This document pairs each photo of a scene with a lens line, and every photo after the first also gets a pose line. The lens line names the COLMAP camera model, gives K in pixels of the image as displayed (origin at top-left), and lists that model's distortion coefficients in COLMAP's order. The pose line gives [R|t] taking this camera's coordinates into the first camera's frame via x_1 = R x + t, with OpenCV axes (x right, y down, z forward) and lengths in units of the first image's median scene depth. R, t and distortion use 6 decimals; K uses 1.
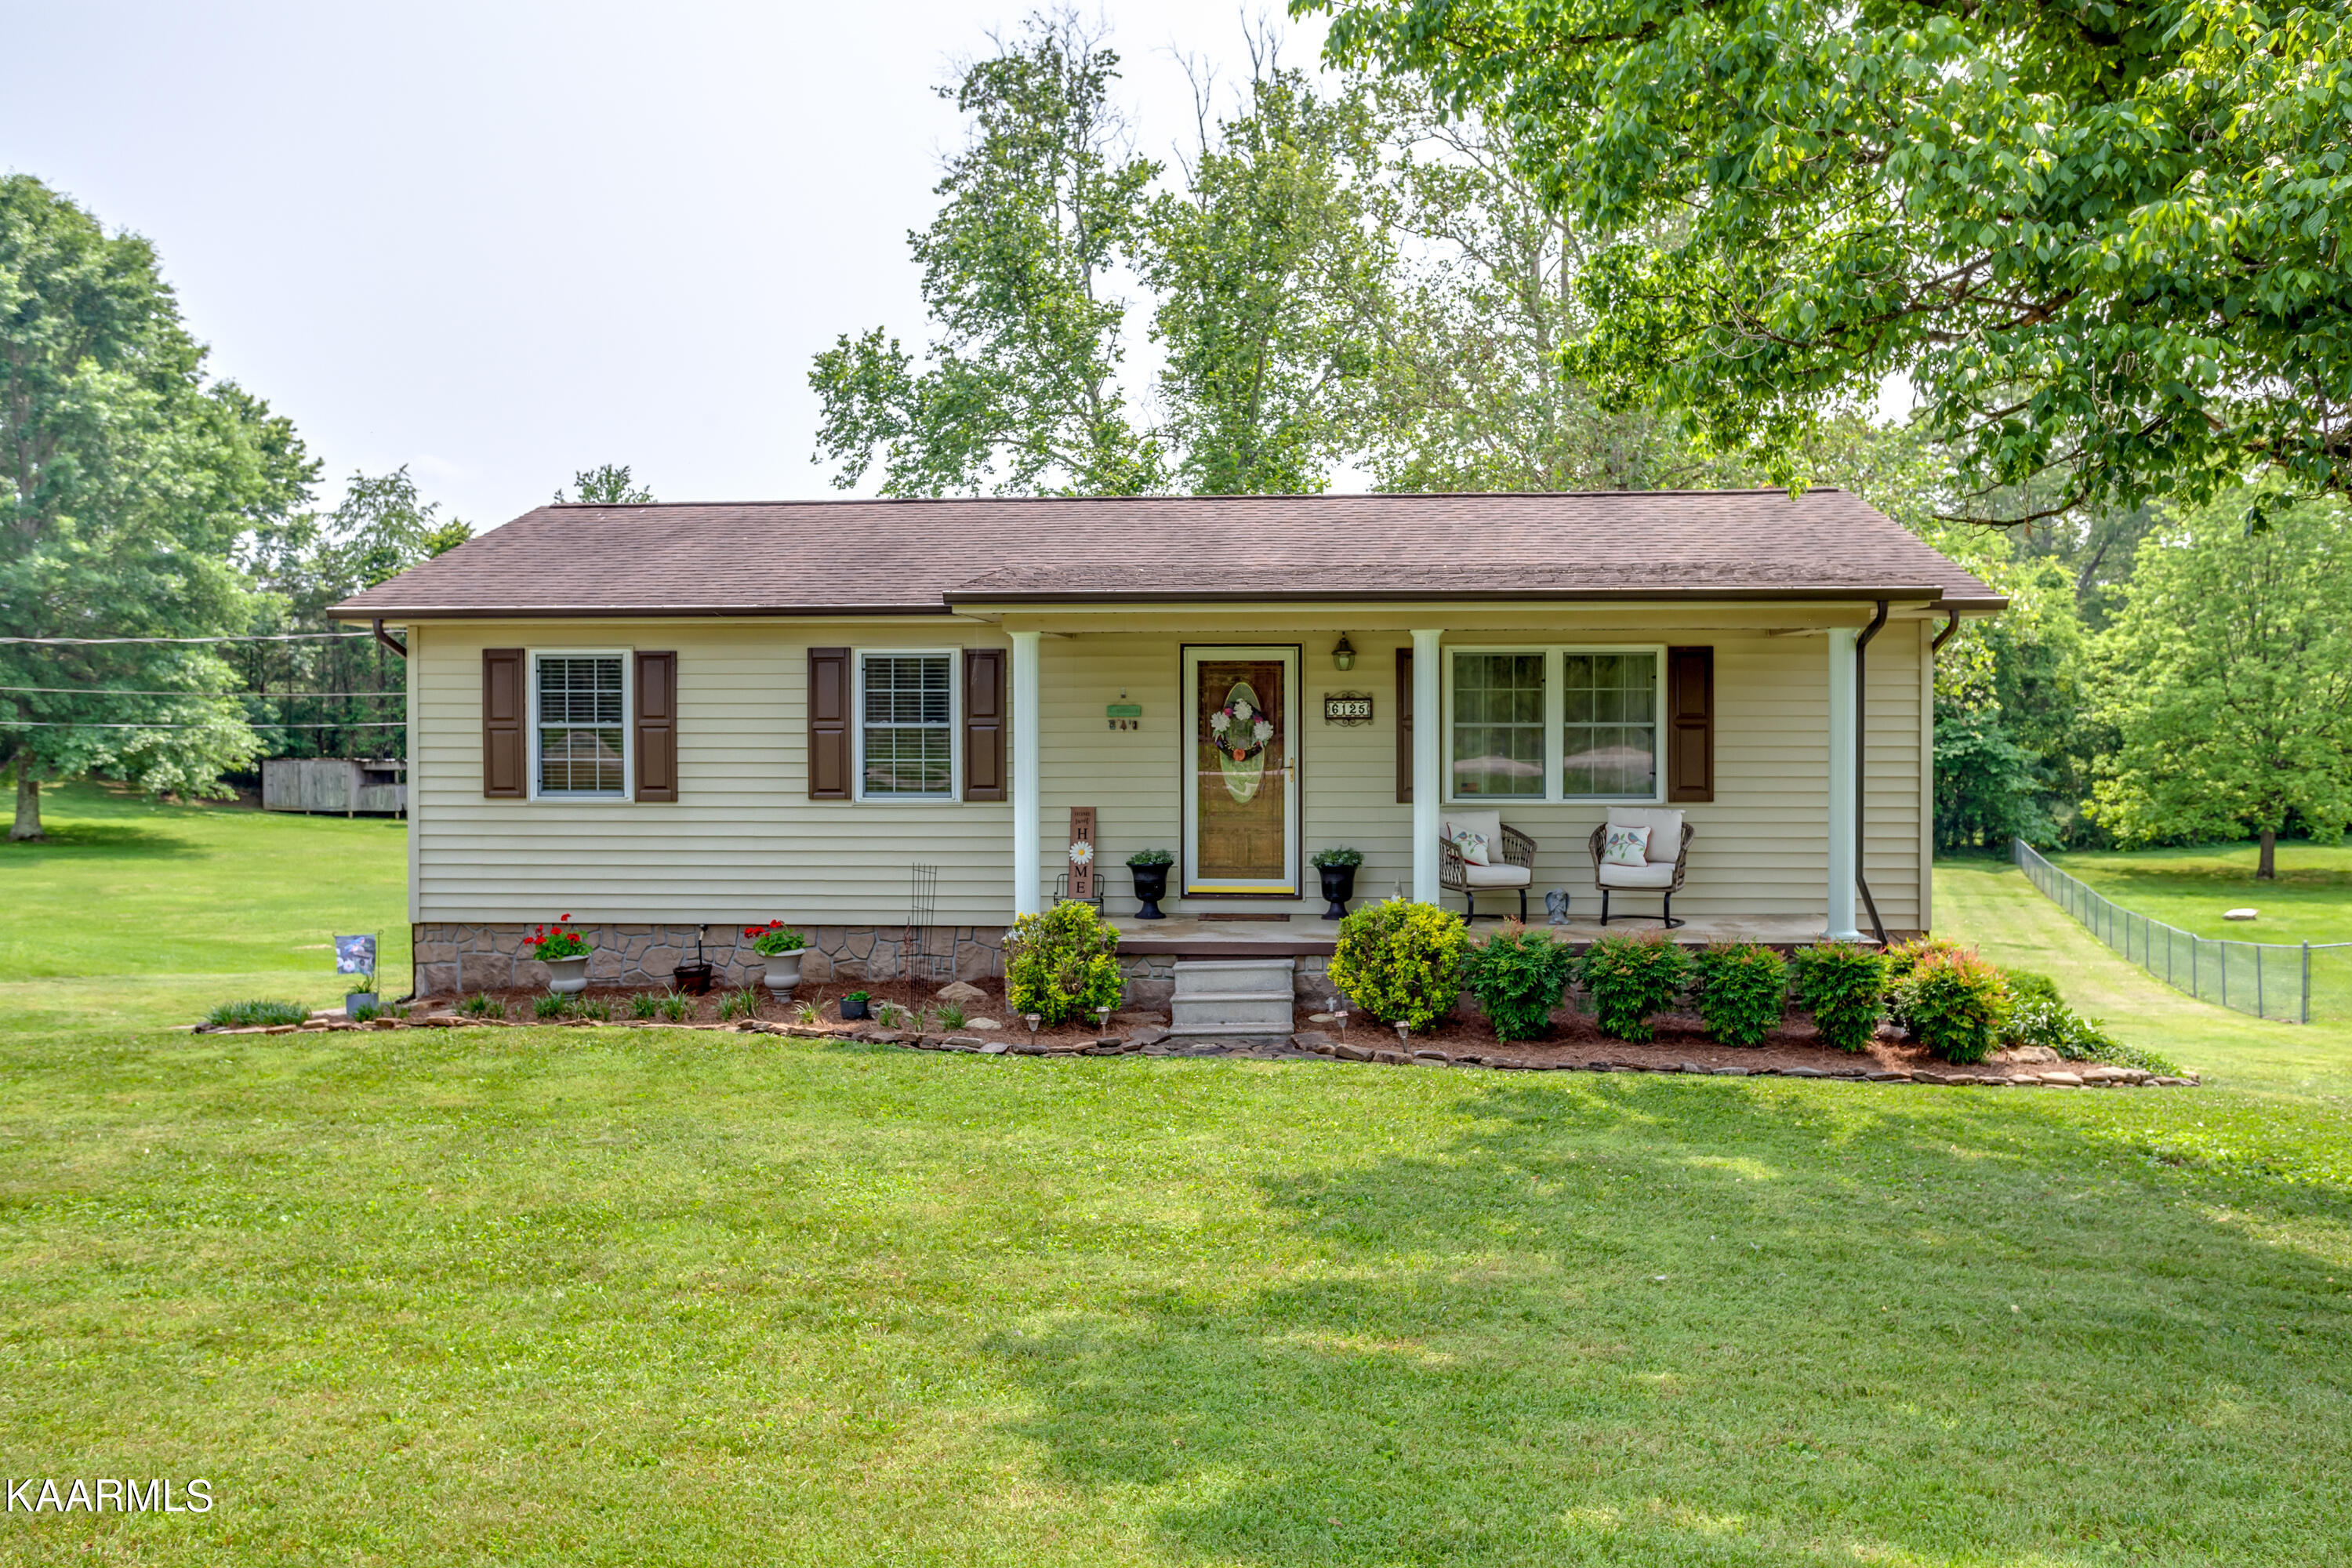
lens RADIAL K [[1694.6, 0, 1222.6], [0, 1694.6, 833.5], [0, 0, 1]] dist [-0.001317, 0.002957]
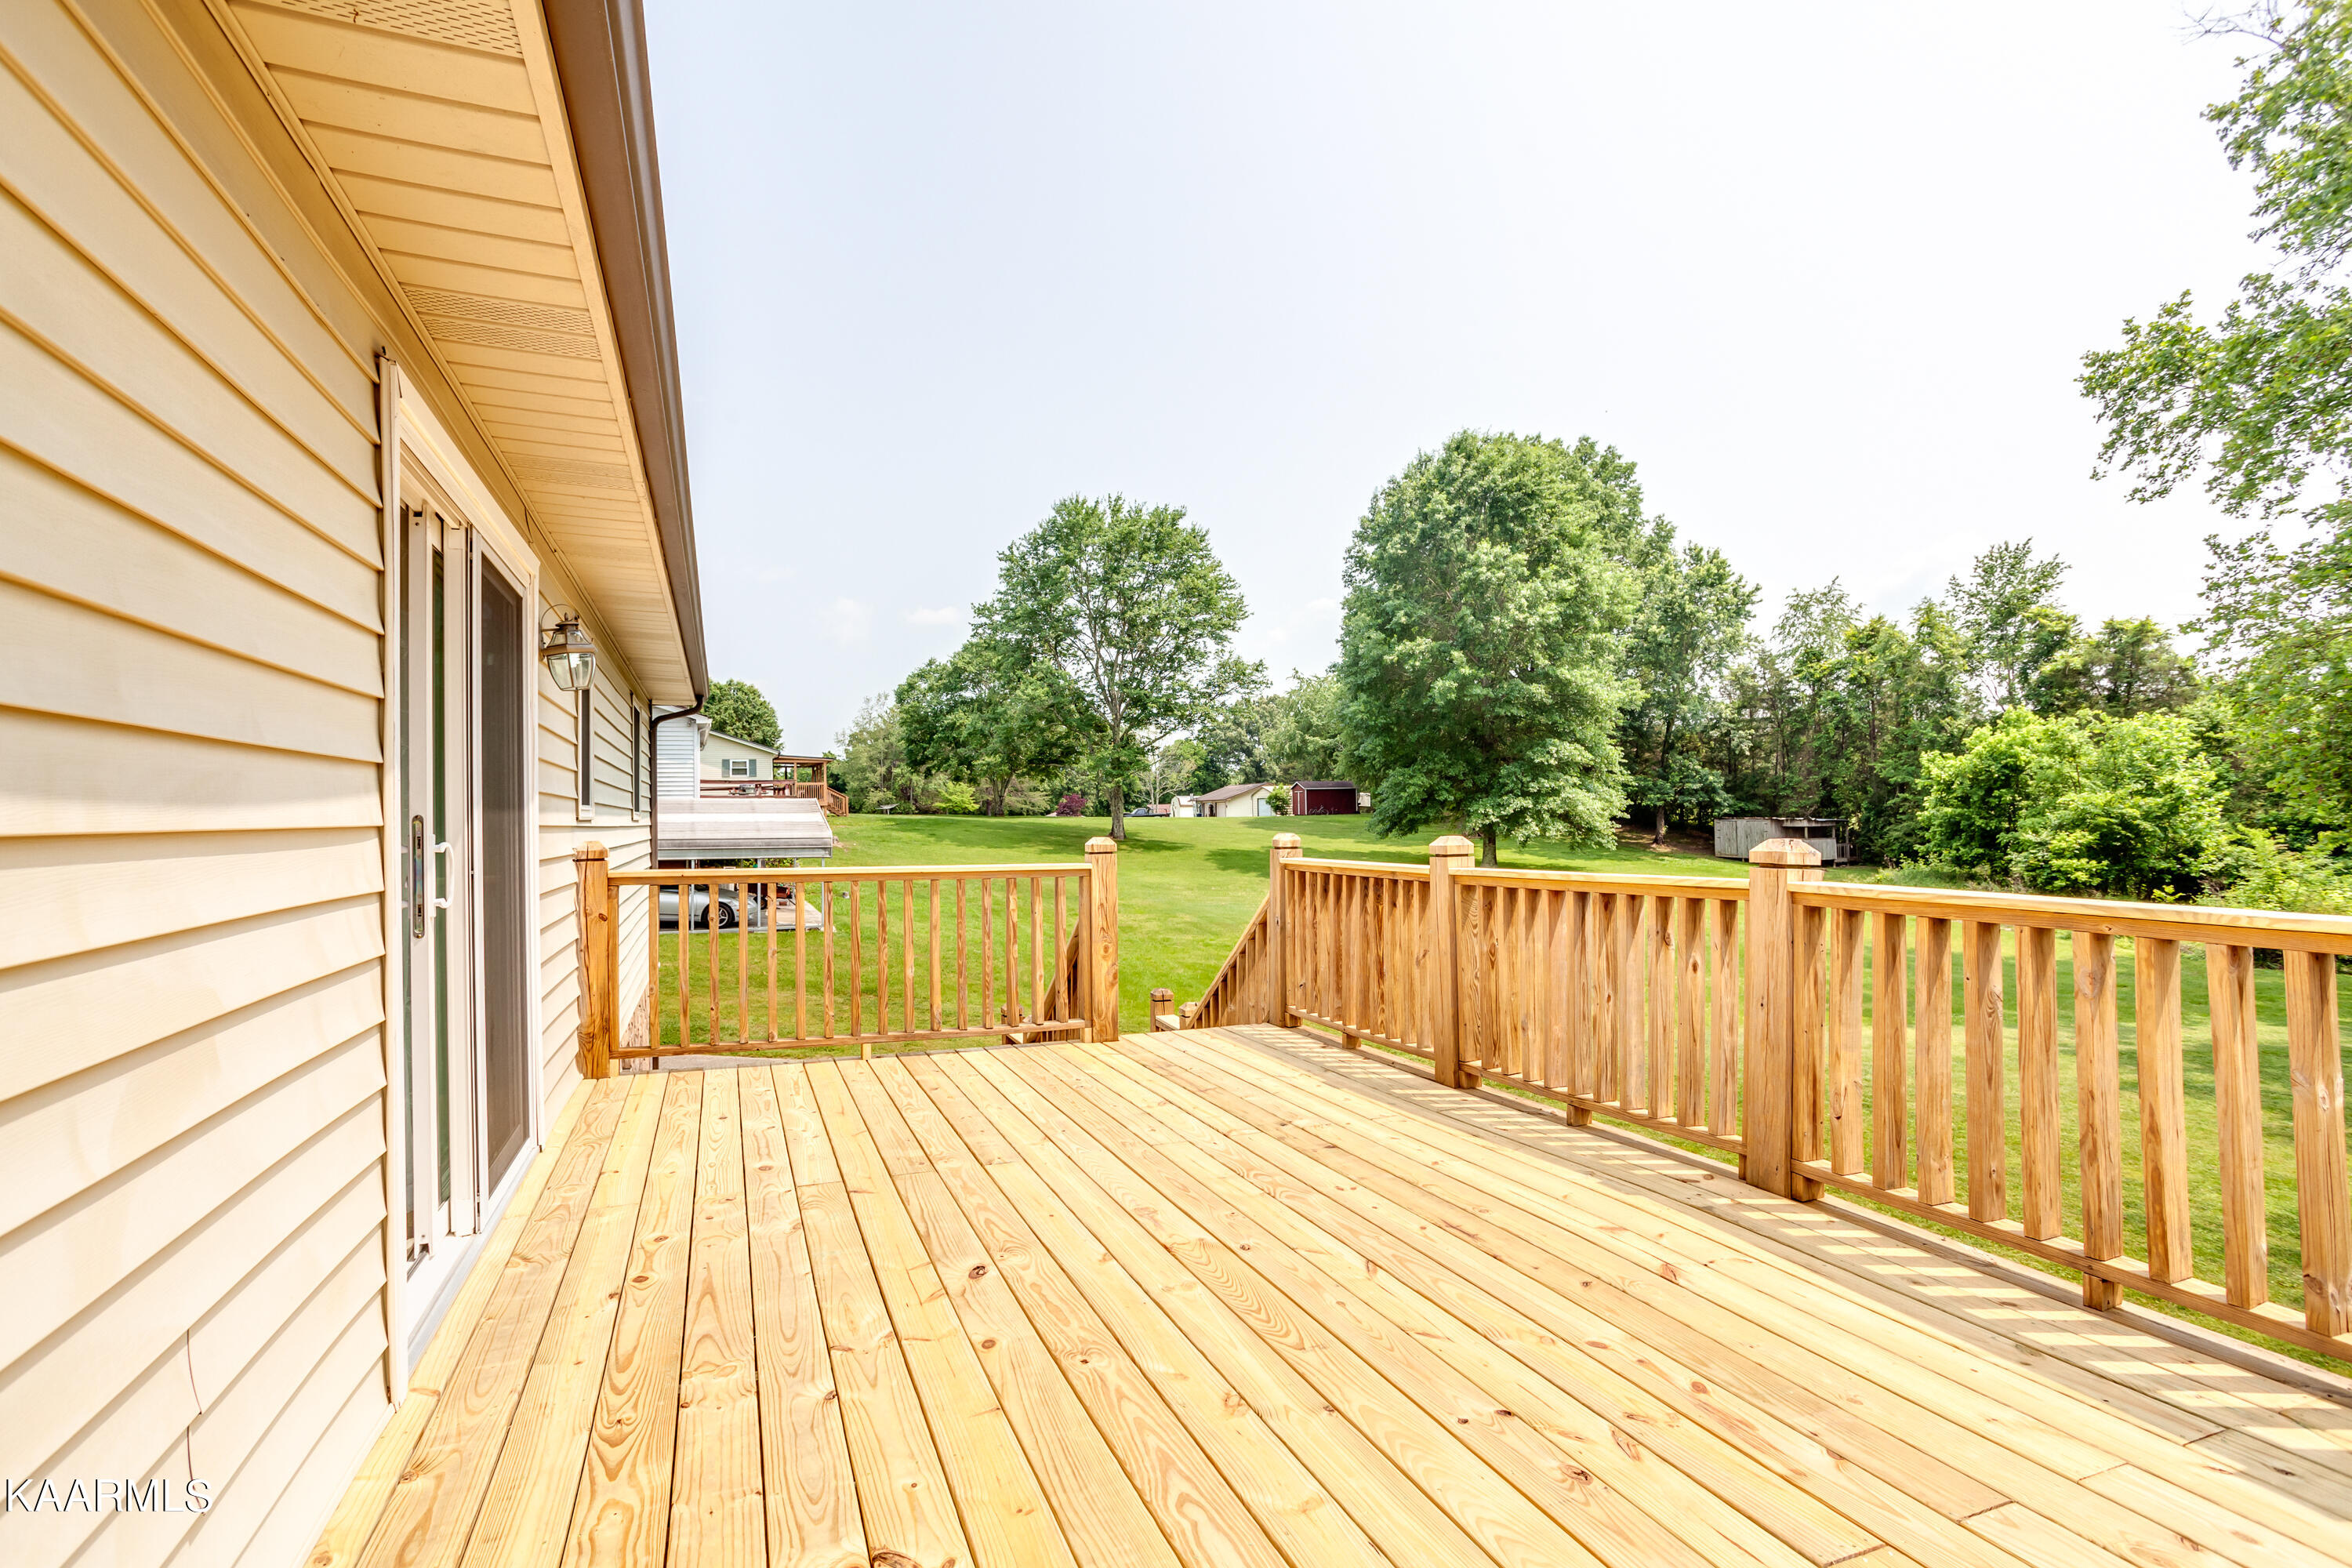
lens RADIAL K [[1151.9, 0, 1195.0], [0, 1151.9, 795.2], [0, 0, 1]] dist [-0.043836, 0.023043]
pose [[0.413338, -0.017482, -0.910410, 0.394895], [-0.038254, 0.998600, -0.036543, -0.076998], [0.909774, 0.049931, 0.412091, 1.486248]]
